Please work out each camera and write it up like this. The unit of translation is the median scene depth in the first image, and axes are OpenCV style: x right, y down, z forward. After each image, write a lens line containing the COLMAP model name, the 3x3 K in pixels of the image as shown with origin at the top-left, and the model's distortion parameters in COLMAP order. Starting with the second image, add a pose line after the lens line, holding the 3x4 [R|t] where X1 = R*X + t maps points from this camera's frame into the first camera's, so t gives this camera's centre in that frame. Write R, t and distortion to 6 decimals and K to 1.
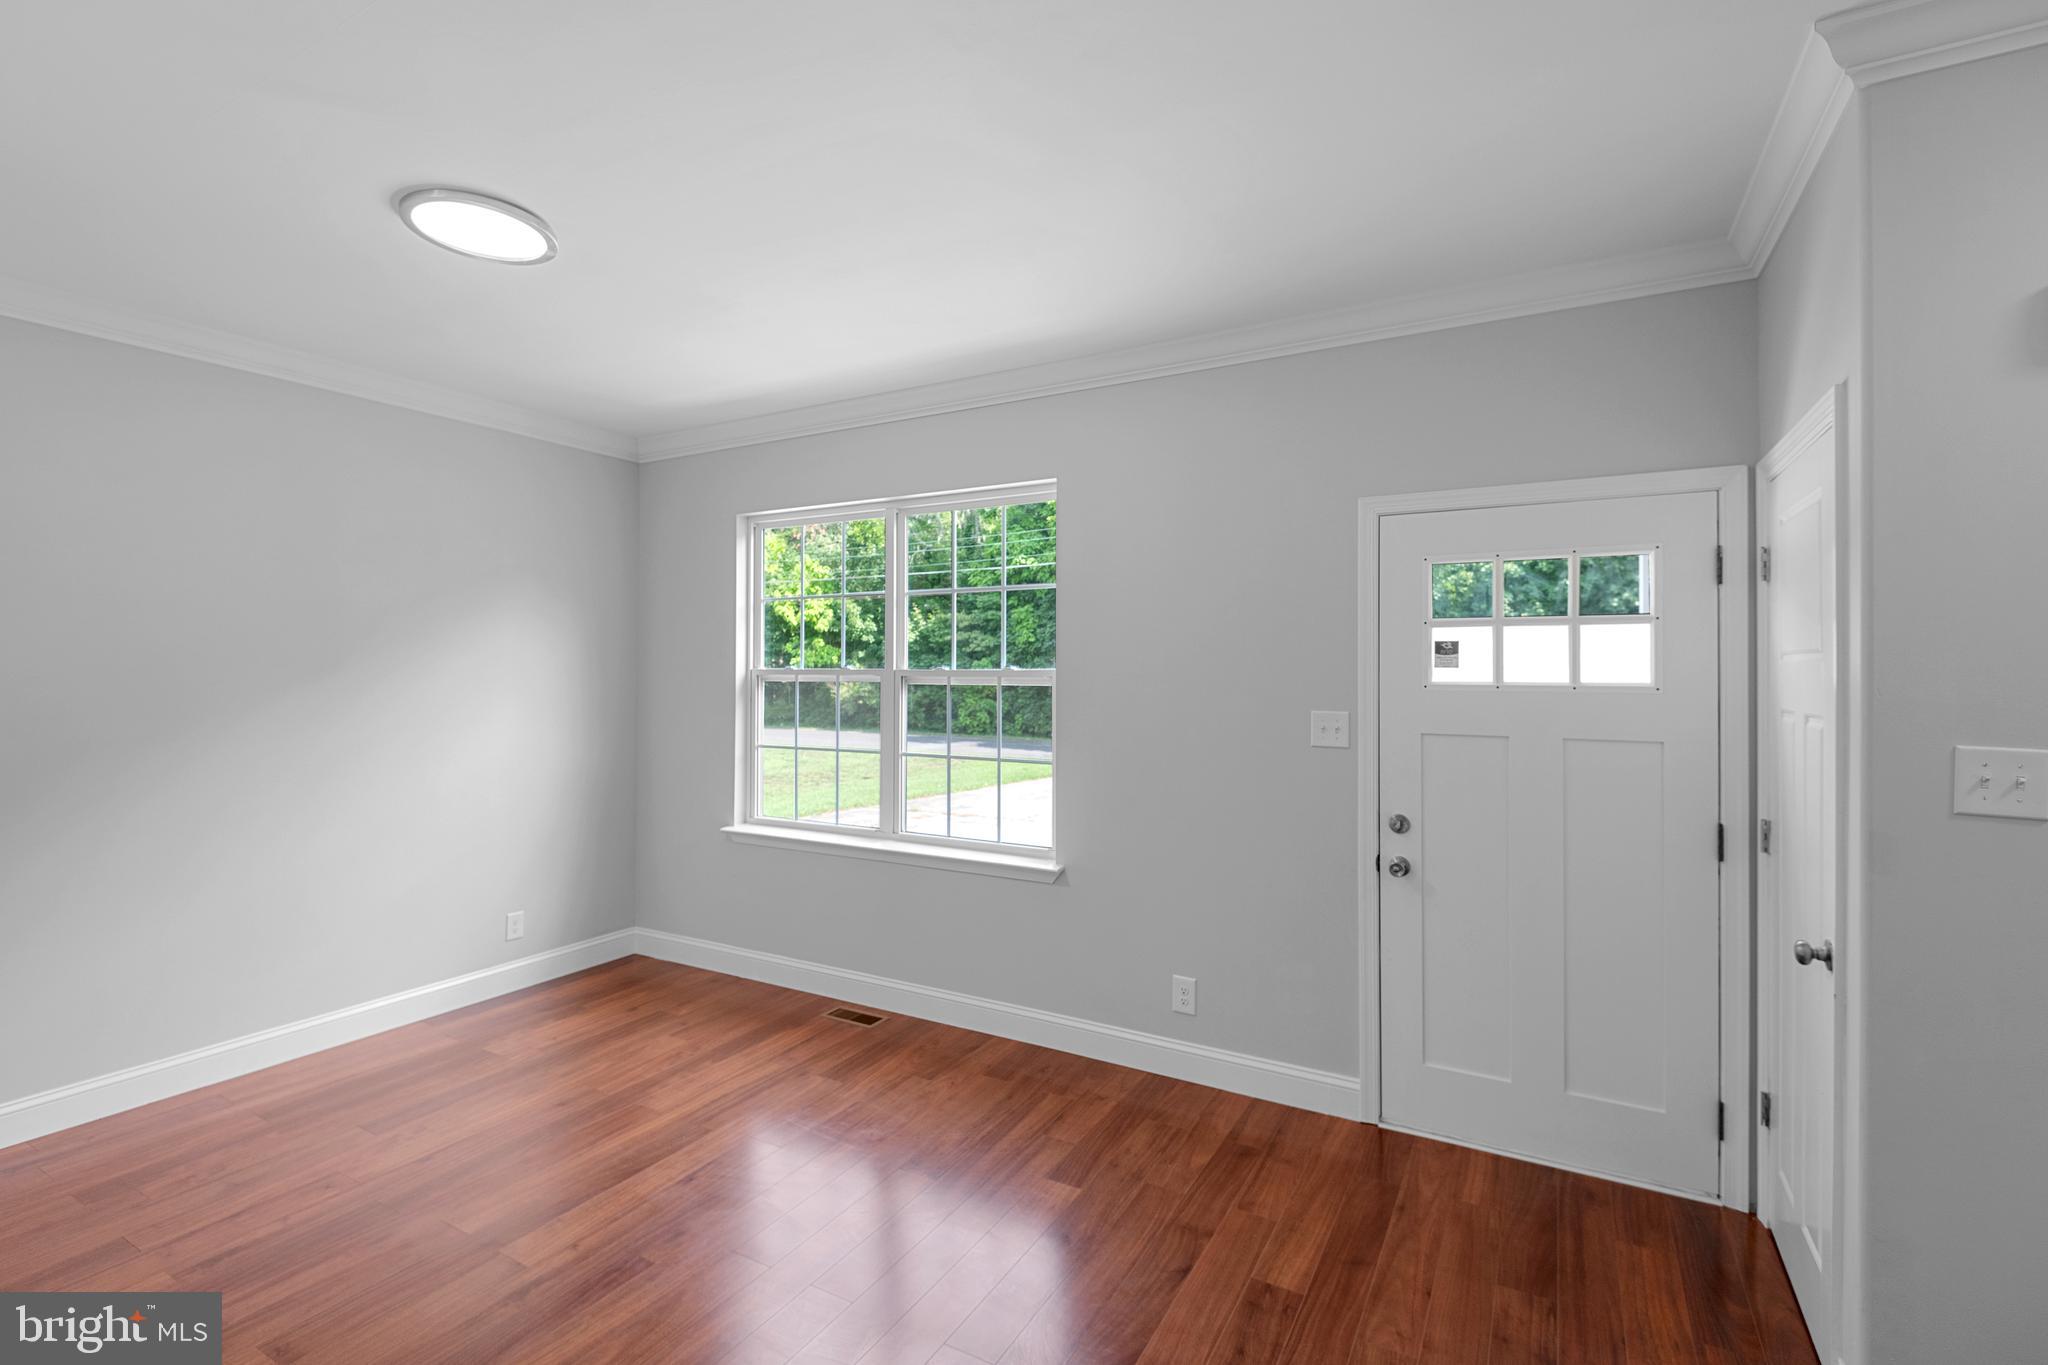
lens RADIAL K [[933.8, 0, 1023.7], [0, 933.8, 643.3], [0, 0, 1]] dist [0.027724, -0.020071]
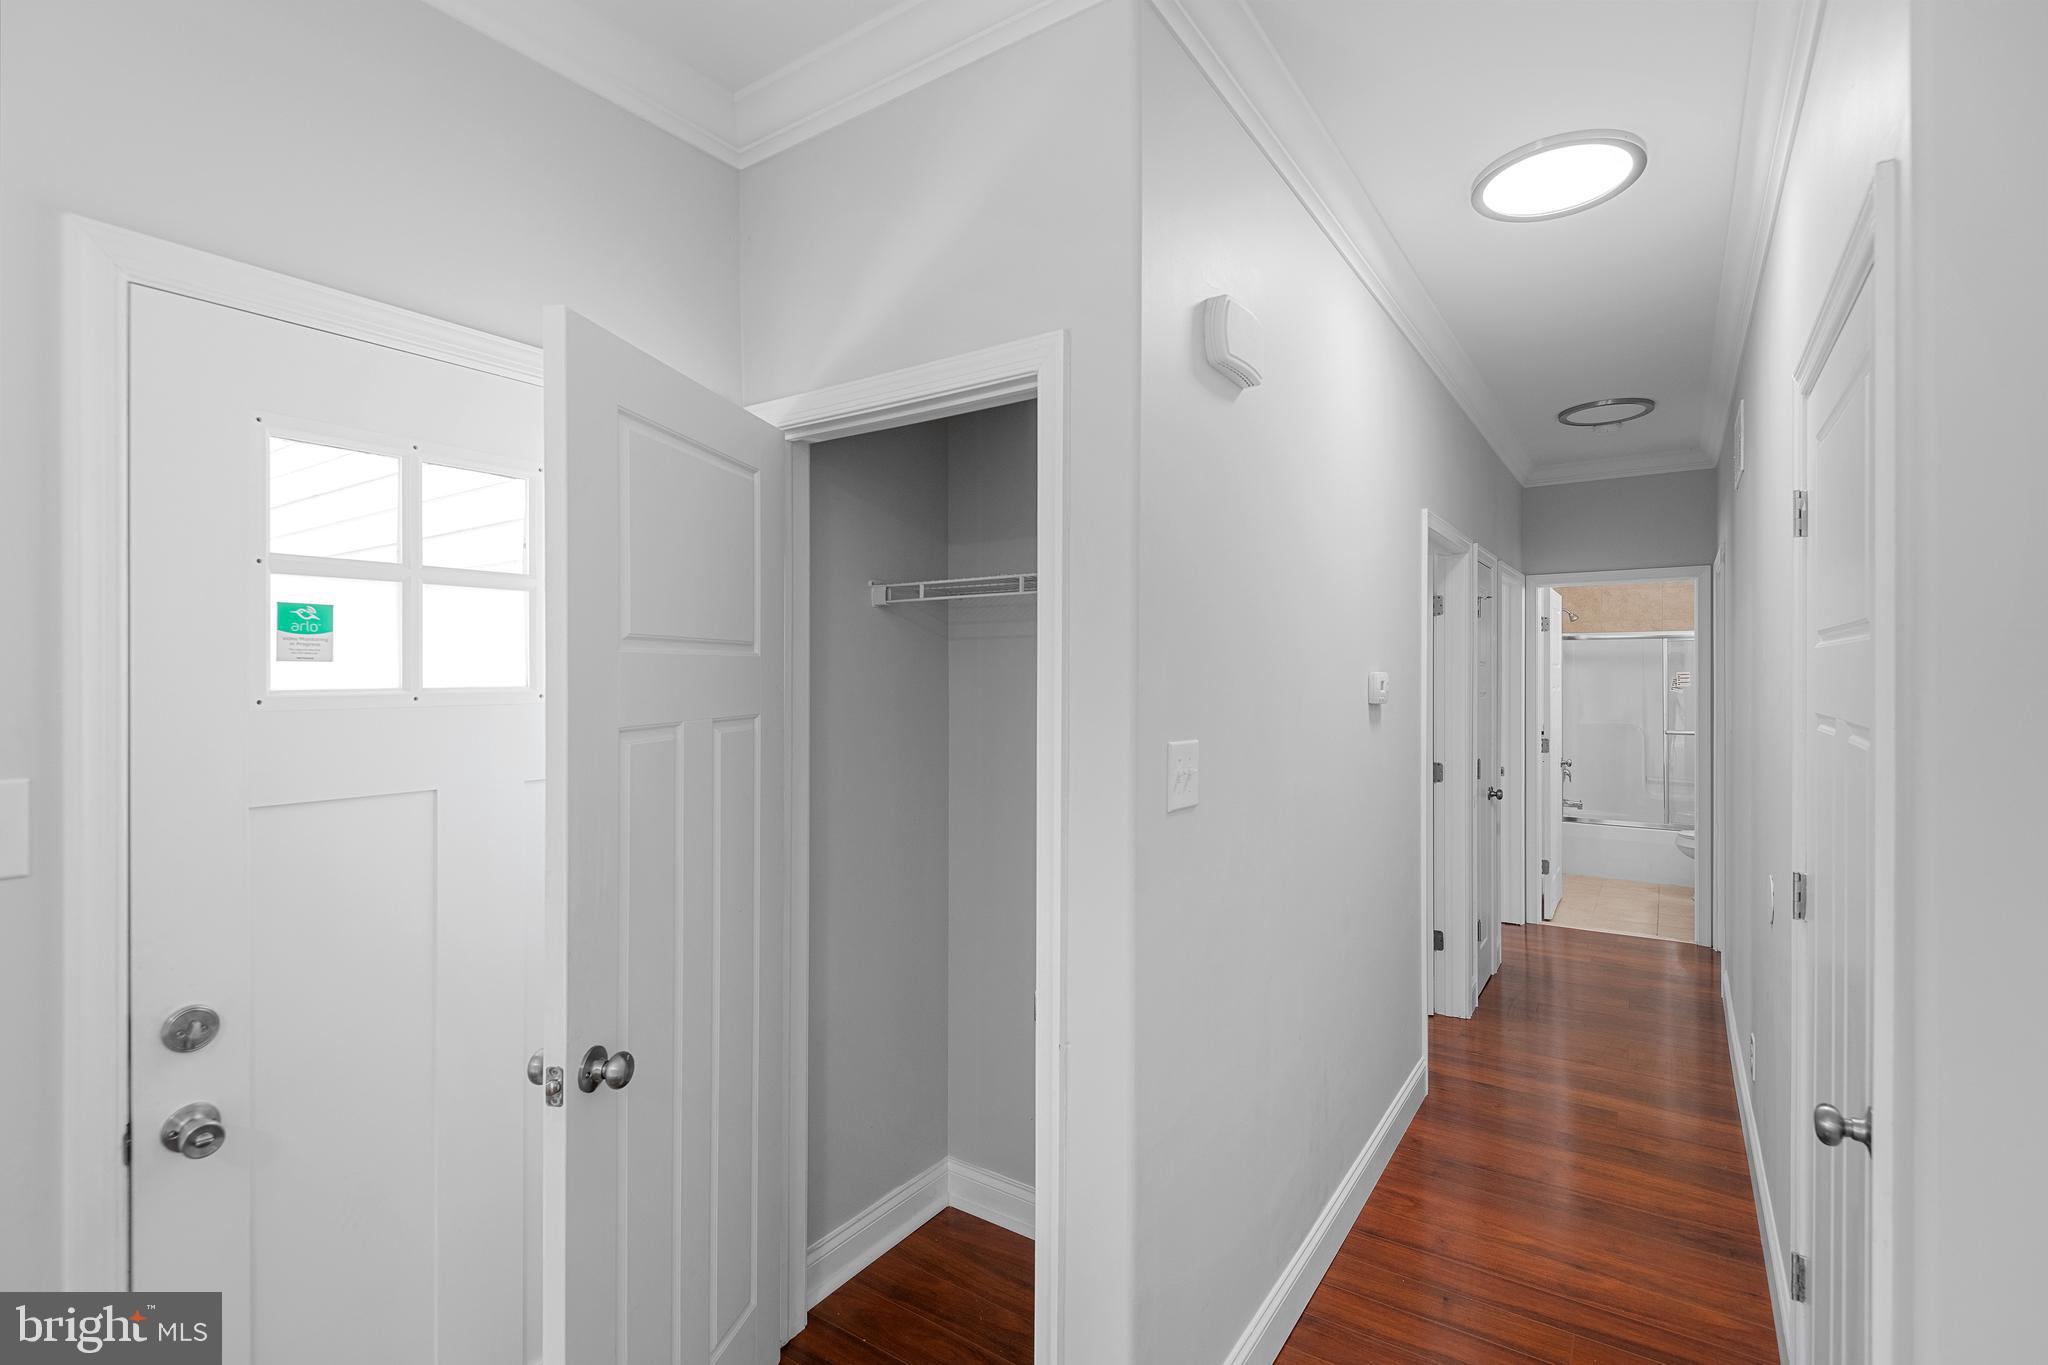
lens RADIAL K [[931.2, 0, 1021.8], [0, 931.2, 680.3], [0, 0, 1]] dist [0.032165, -0.020132]
pose [[0.077213, -0.013262, 0.996926, 0.007454], [-0.027110, 0.999514, 0.015397, 0.018936], [-0.996646, -0.028216, 0.076816, 0.595725]]
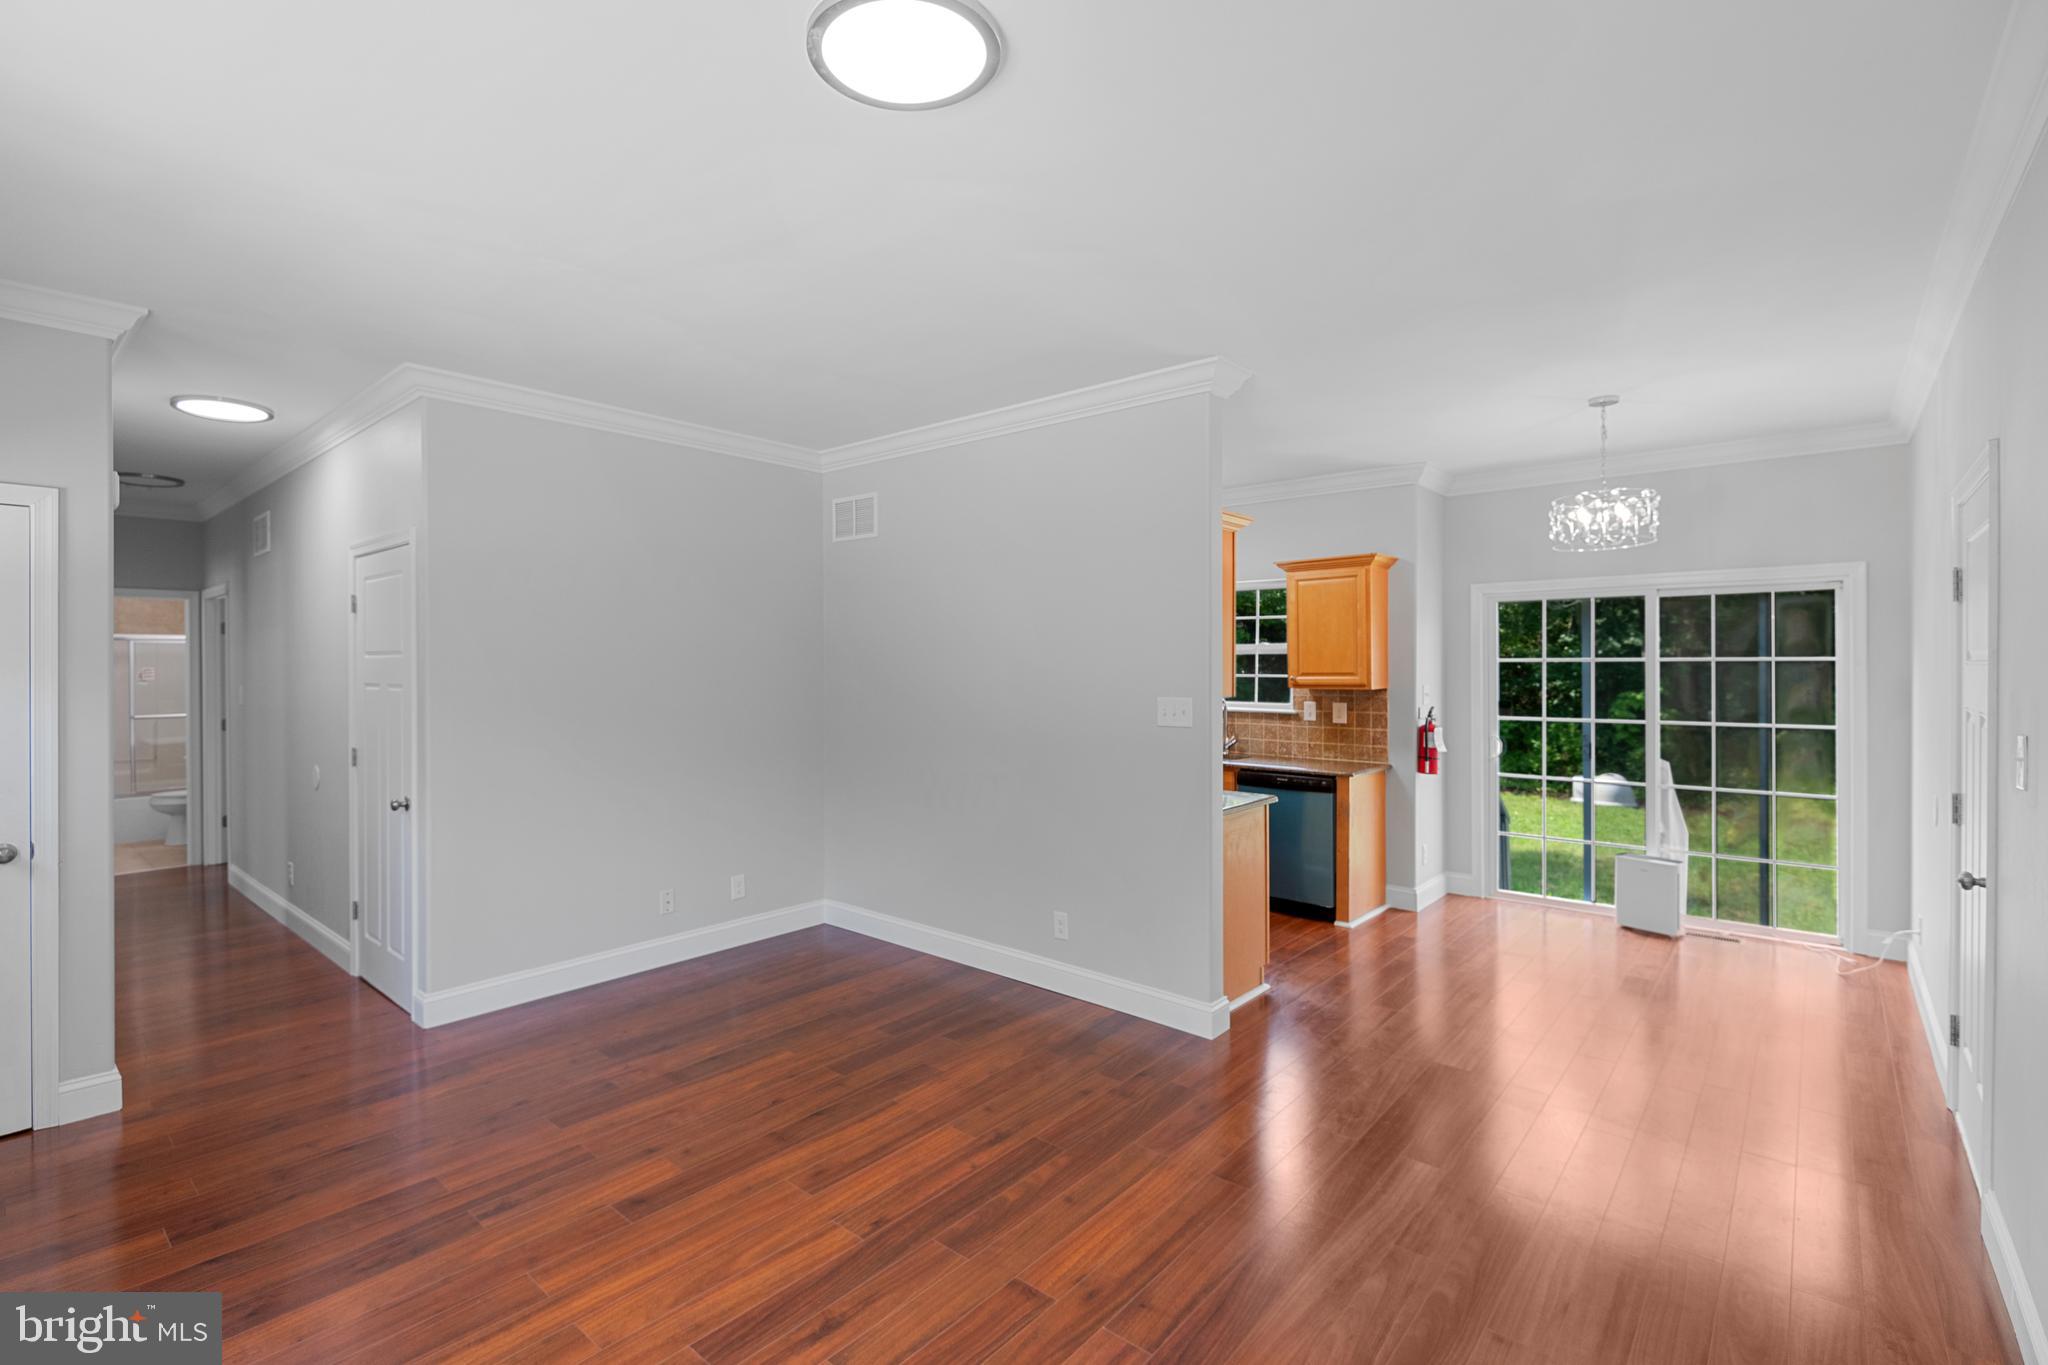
lens RADIAL K [[922.5, 0, 1021.8], [0, 922.5, 668.5], [0, 0, 1]] dist [0.024543, -0.020067]
pose [[-0.983090, -0.001172, 0.183117, -0.653575], [-0.005159, 0.999760, -0.021297, 0.037407], [-0.183048, -0.021882, -0.982860, 1.386667]]
